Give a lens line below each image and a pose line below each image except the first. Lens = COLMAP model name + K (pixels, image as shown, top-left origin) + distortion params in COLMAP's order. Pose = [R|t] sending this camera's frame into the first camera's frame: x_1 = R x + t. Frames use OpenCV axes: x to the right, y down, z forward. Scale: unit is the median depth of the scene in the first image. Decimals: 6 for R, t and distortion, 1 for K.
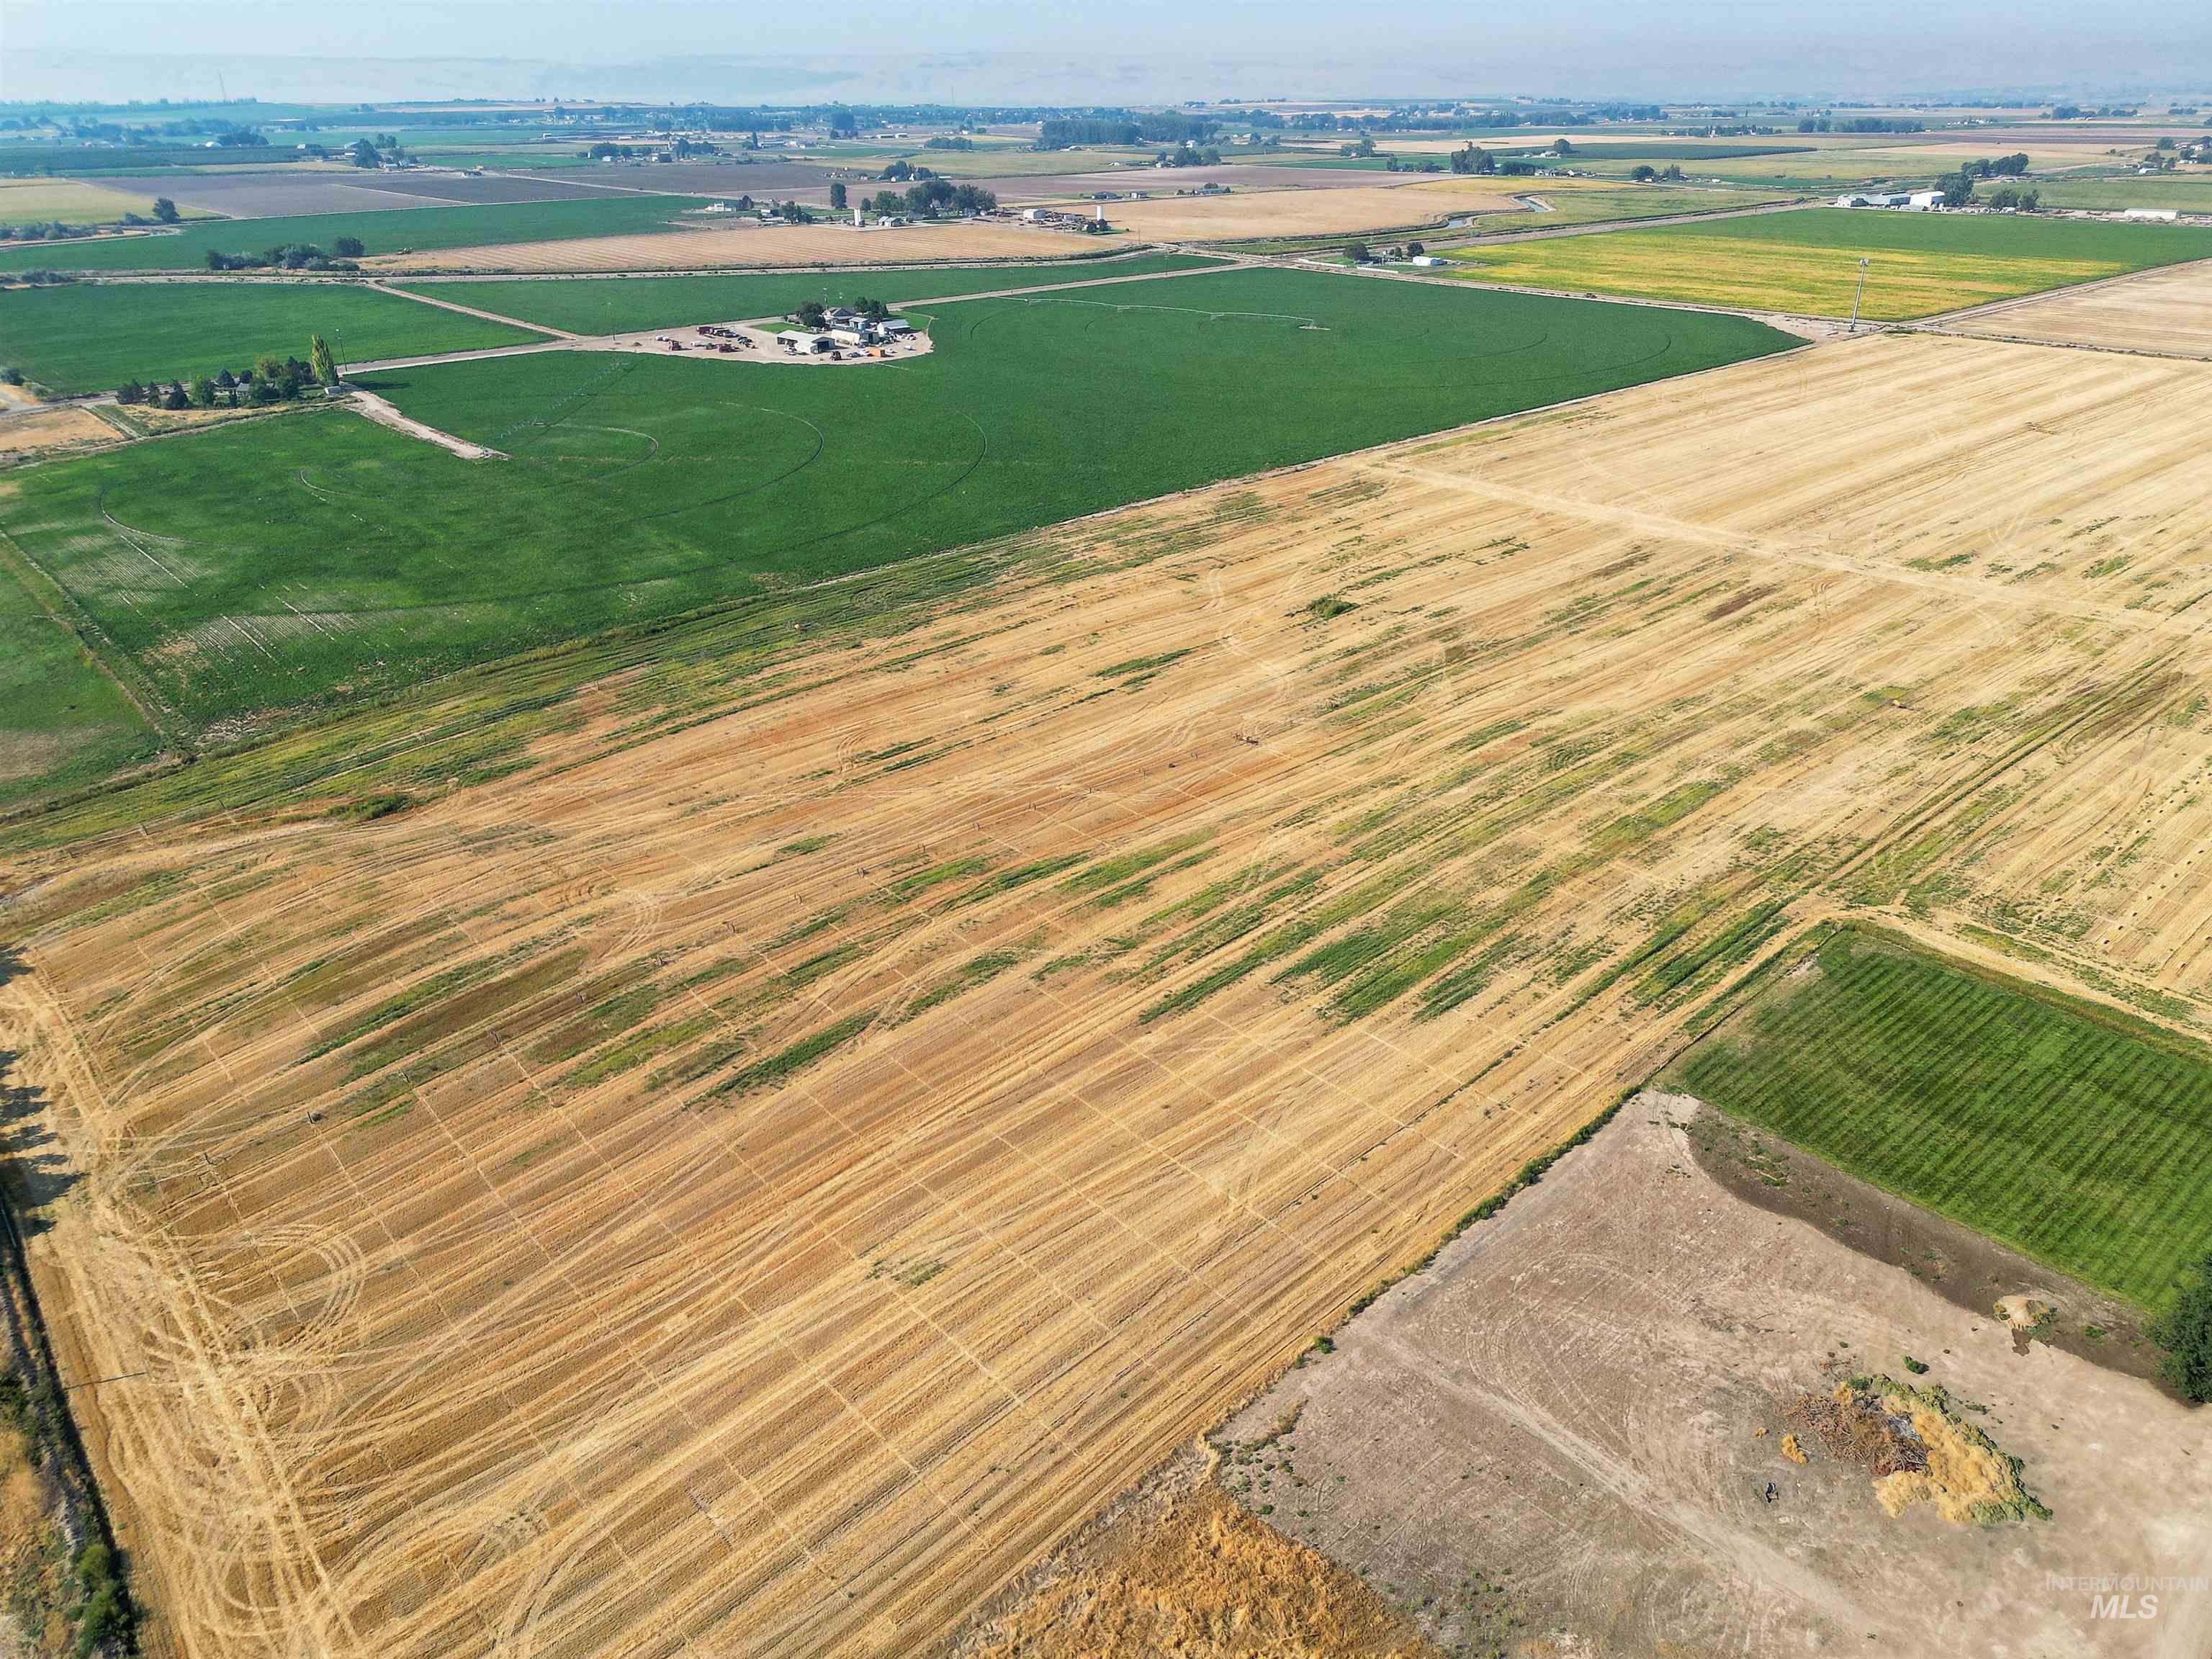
lens RADIAL K [[1577.1, 0, 1115.3], [0, 1577.1, 828.7], [0, 0, 1]] dist [0.023354, -0.020131]
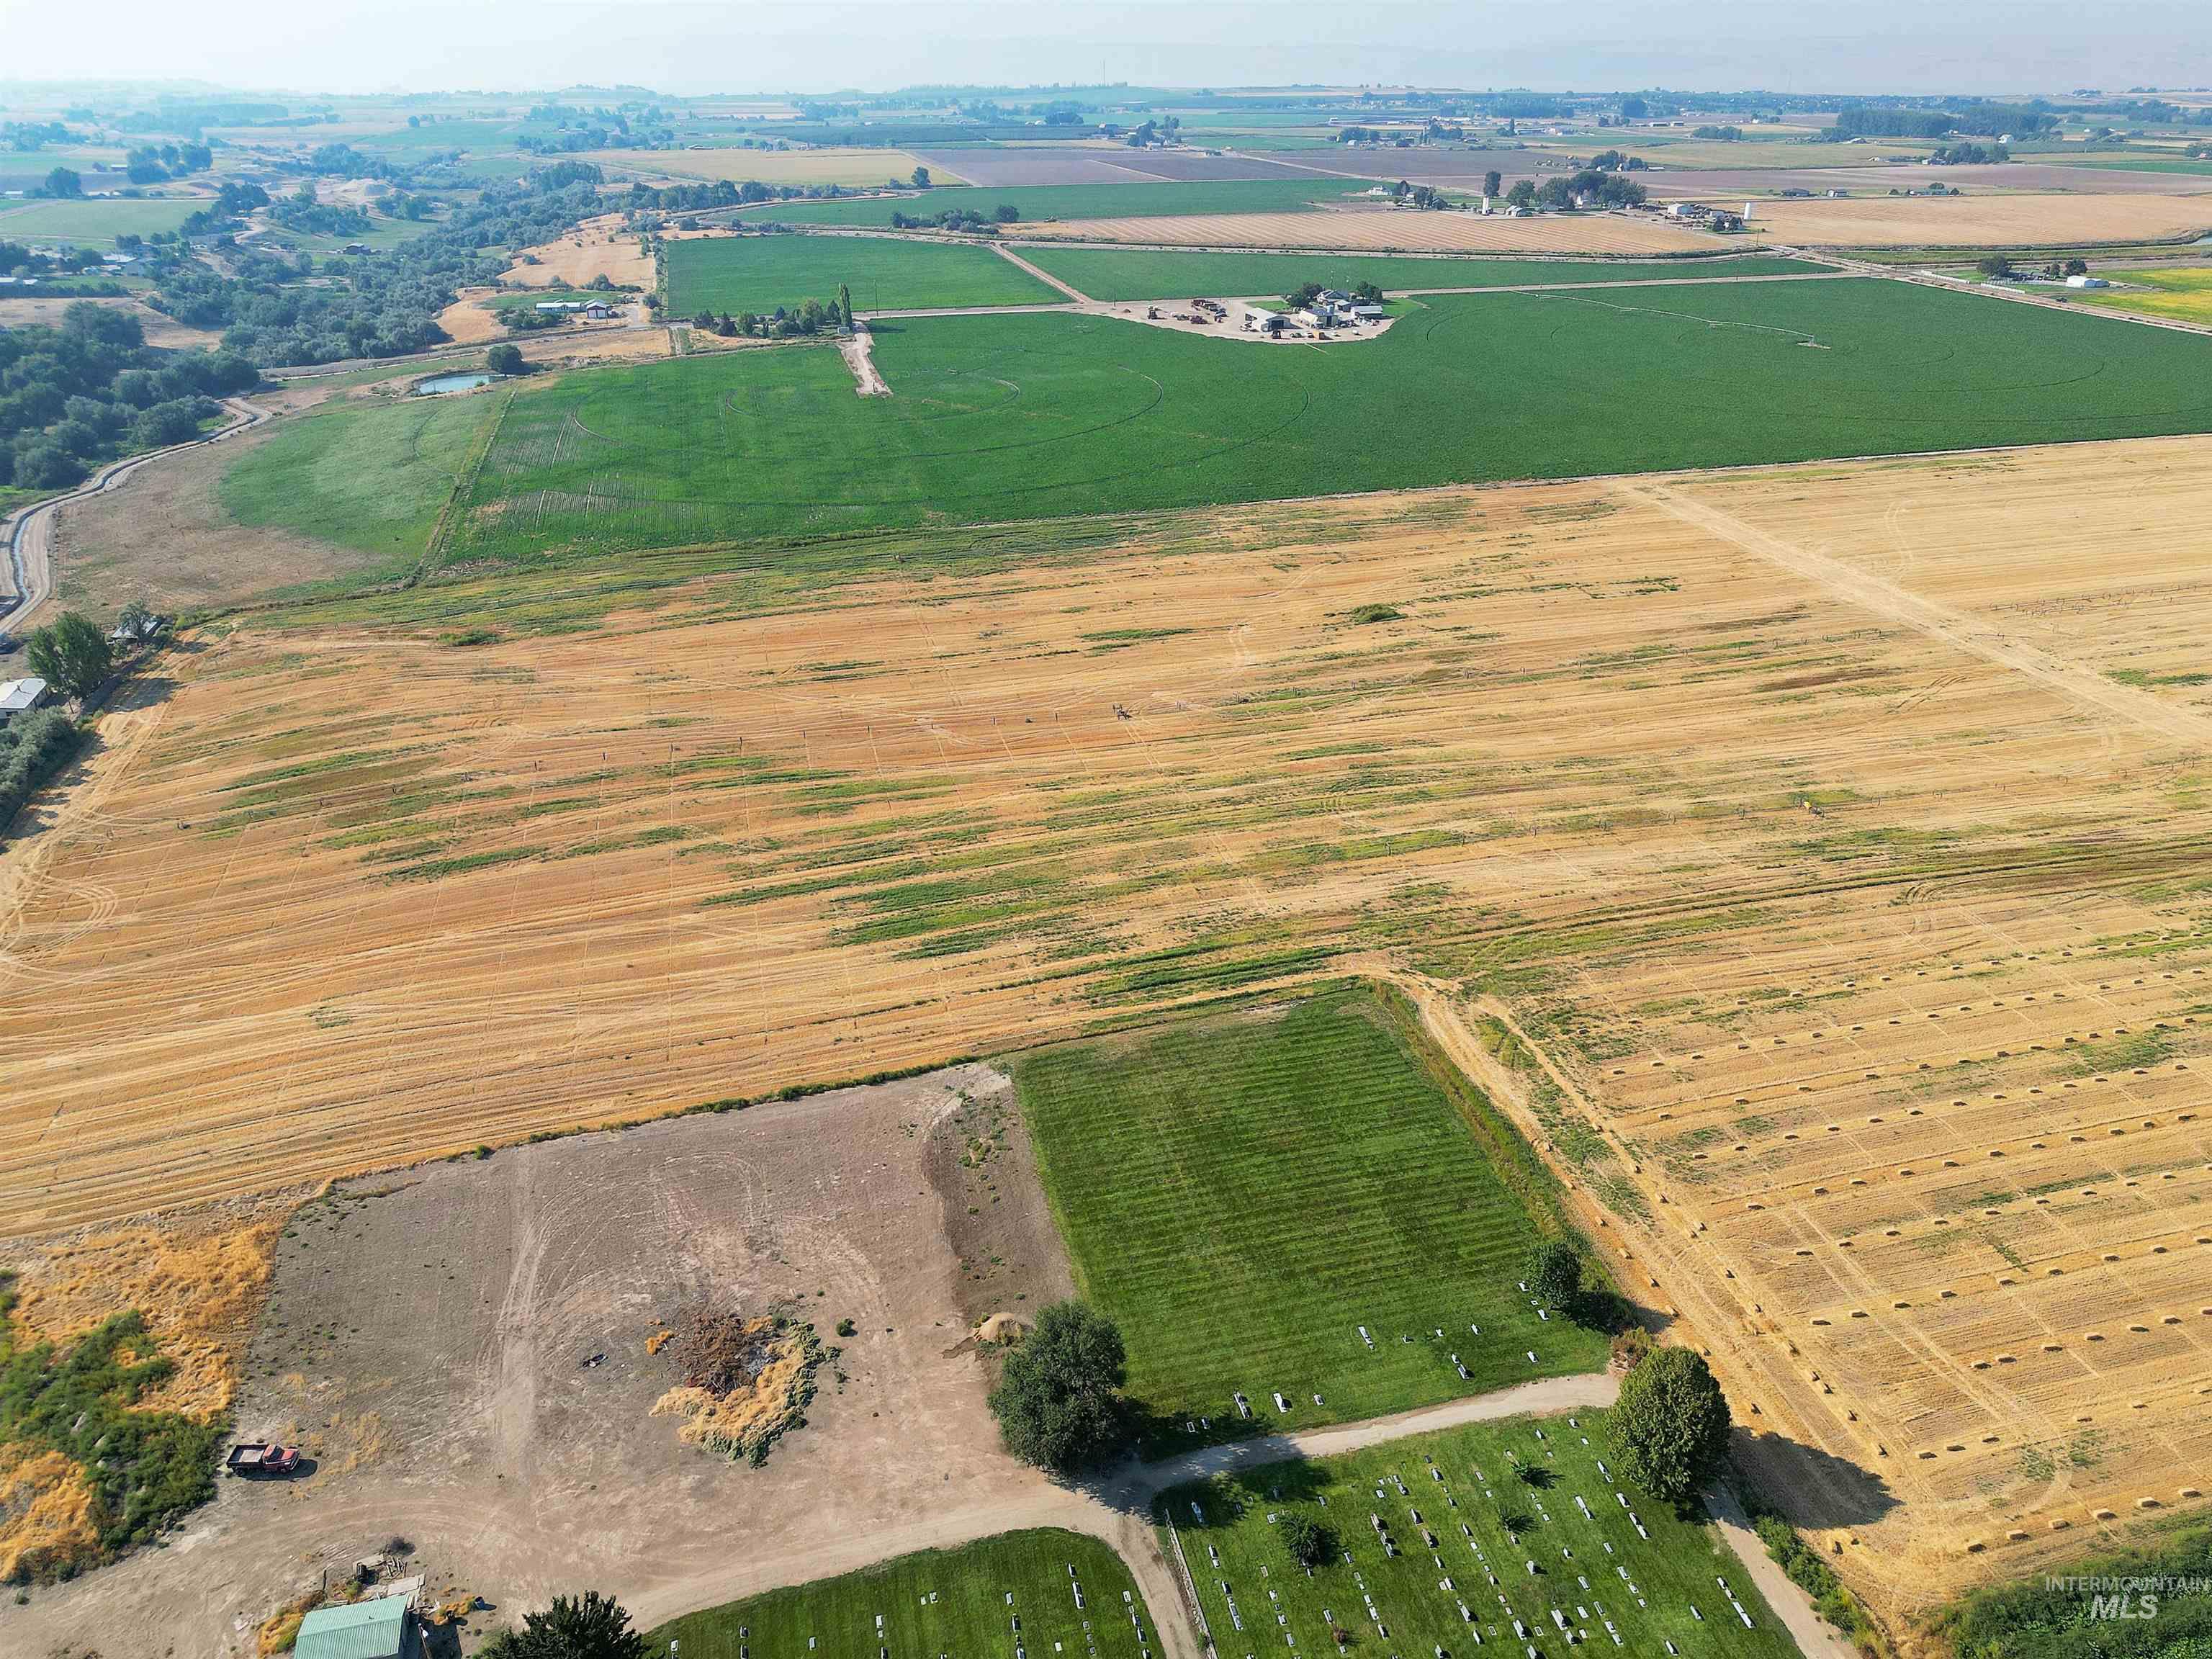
lens RADIAL K [[1577.1, 0, 1115.3], [0, 1577.1, 828.7], [0, 0, 1]] dist [0.023354, -0.020131]
pose [[0.882534, 0.207635, -0.421927, 0.477423], [-0.204490, 0.977418, 0.053273, -0.032664], [0.423460, 0.039264, 0.905063, 0.060235]]
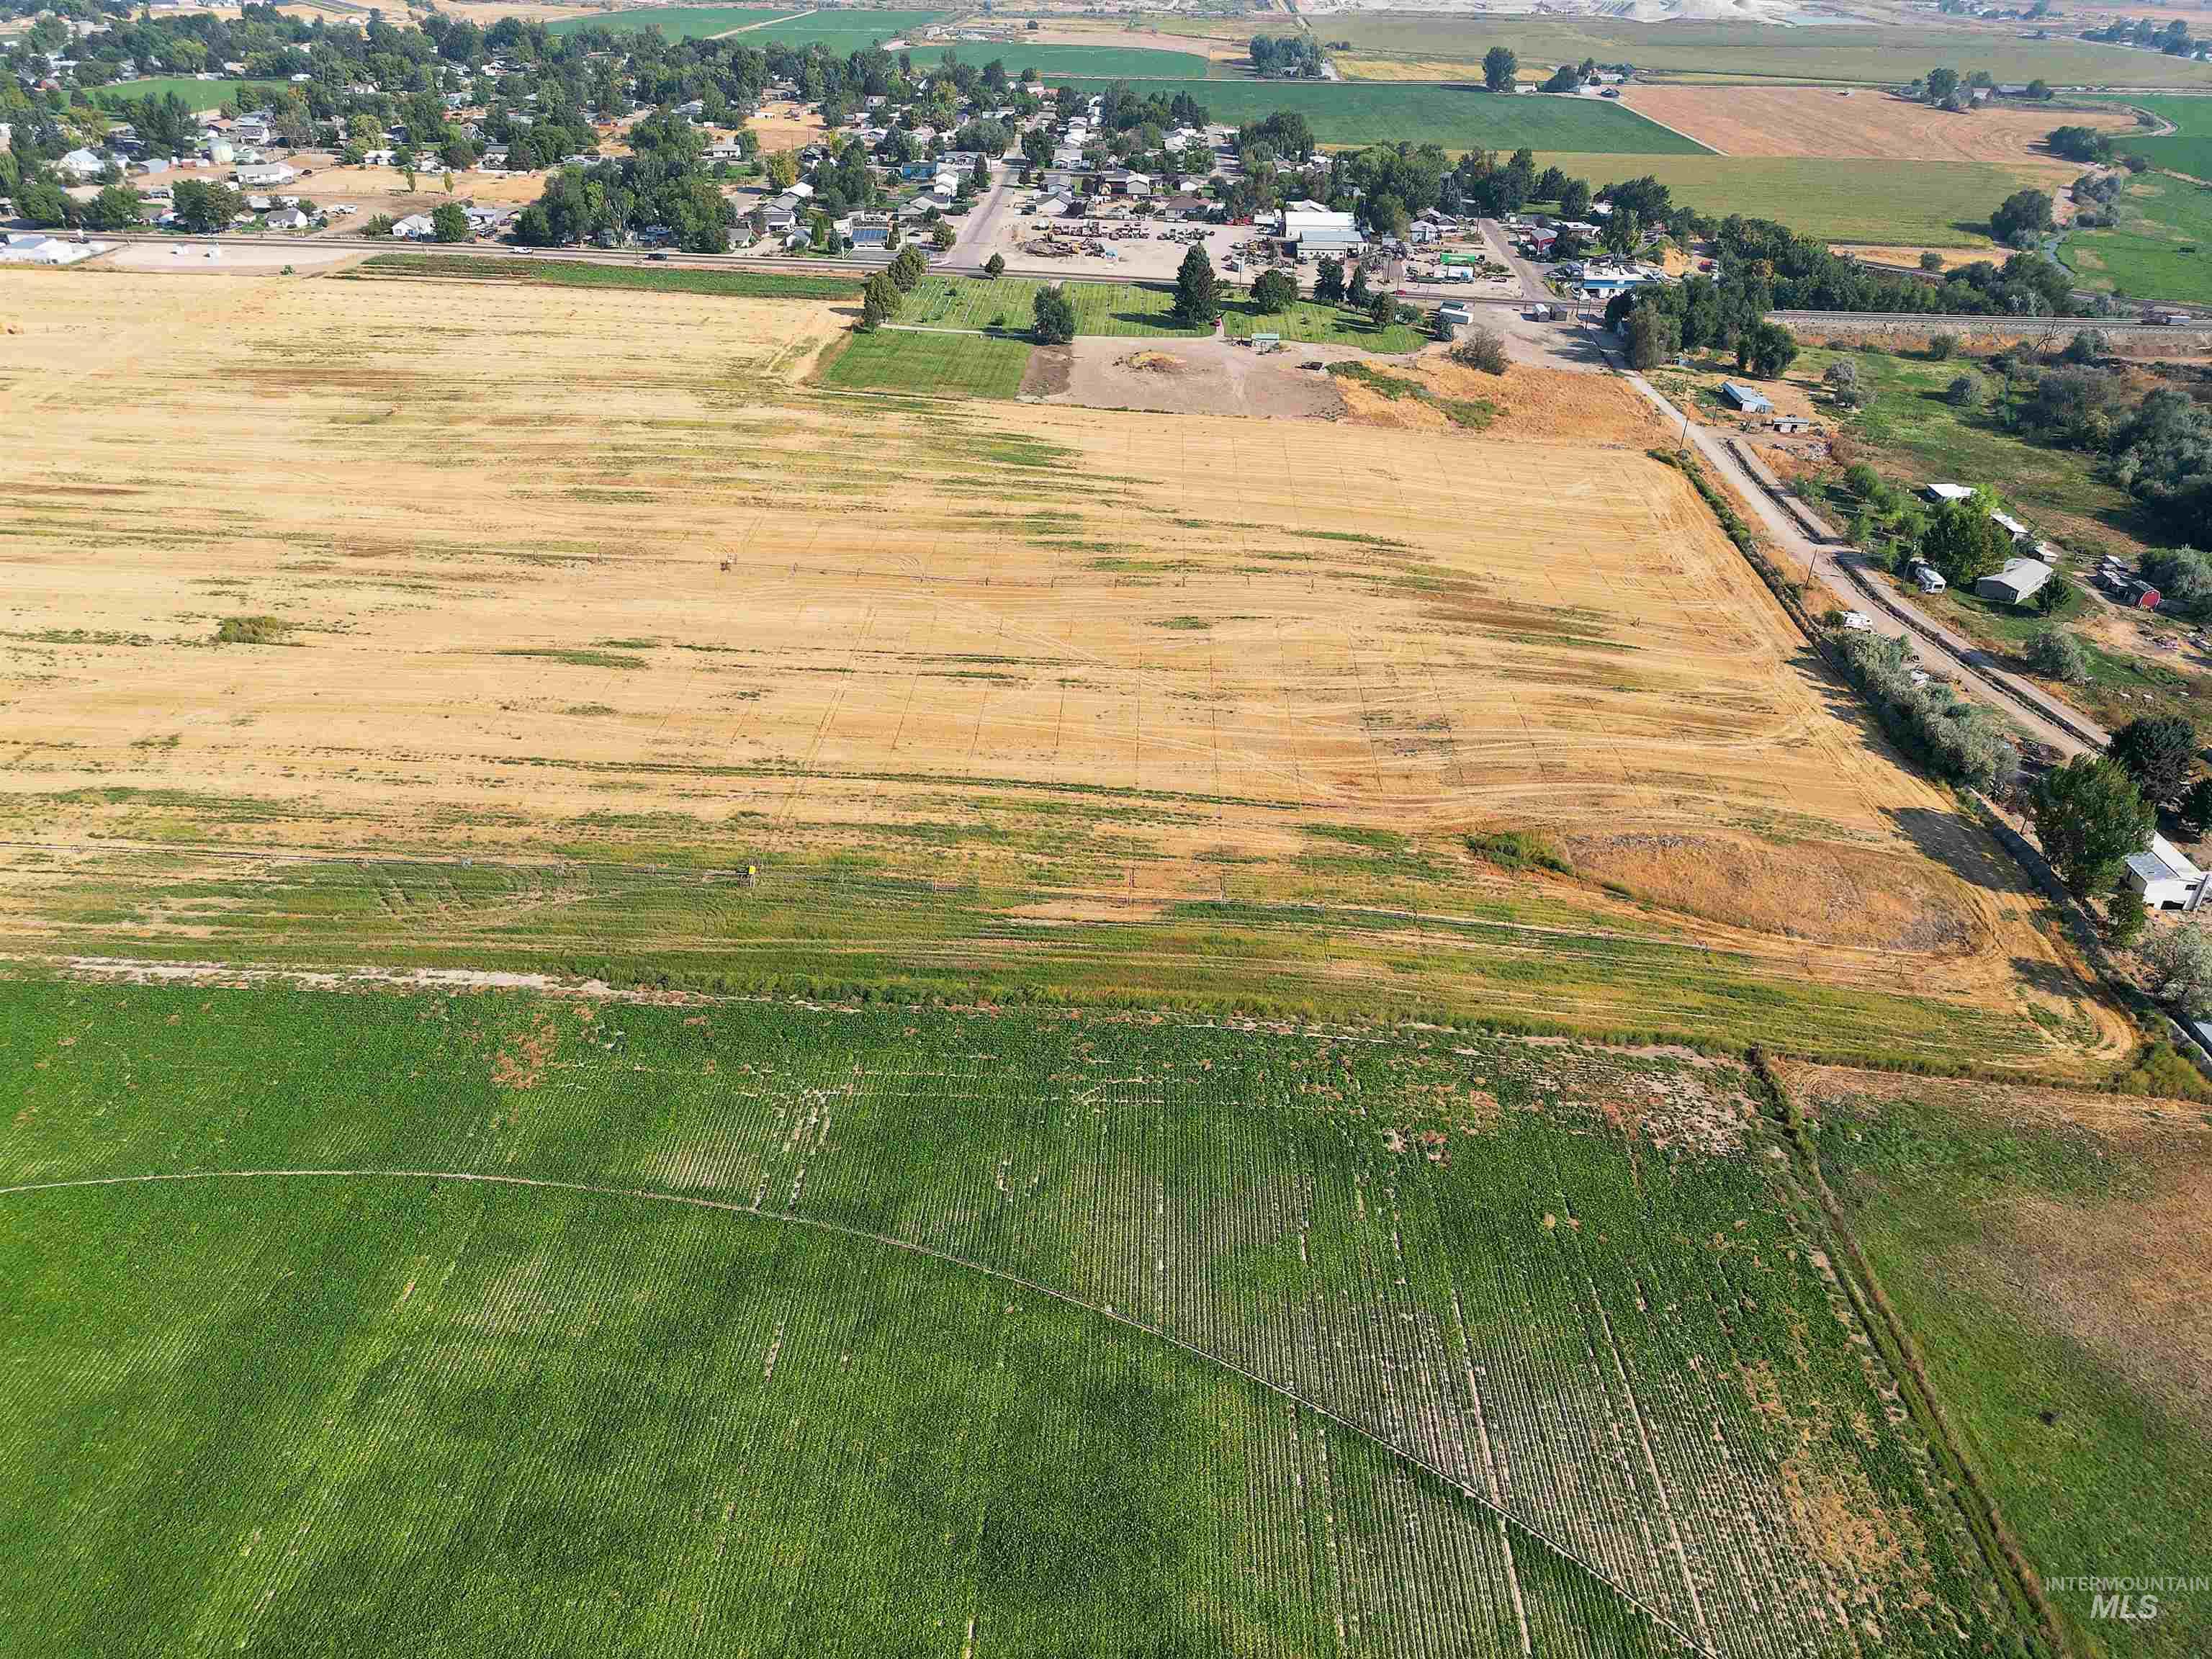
lens RADIAL K [[1586.0, 0, 1114.2], [0, 1586.0, 817.1], [0, 0, 1]] dist [0.015867, -0.008195]
pose [[-0.720167, -0.351904, 0.597932, -0.664518], [0.291543, 0.628545, 0.721064, -0.541517], [-0.629573, 0.693610, -0.350063, 1.172811]]
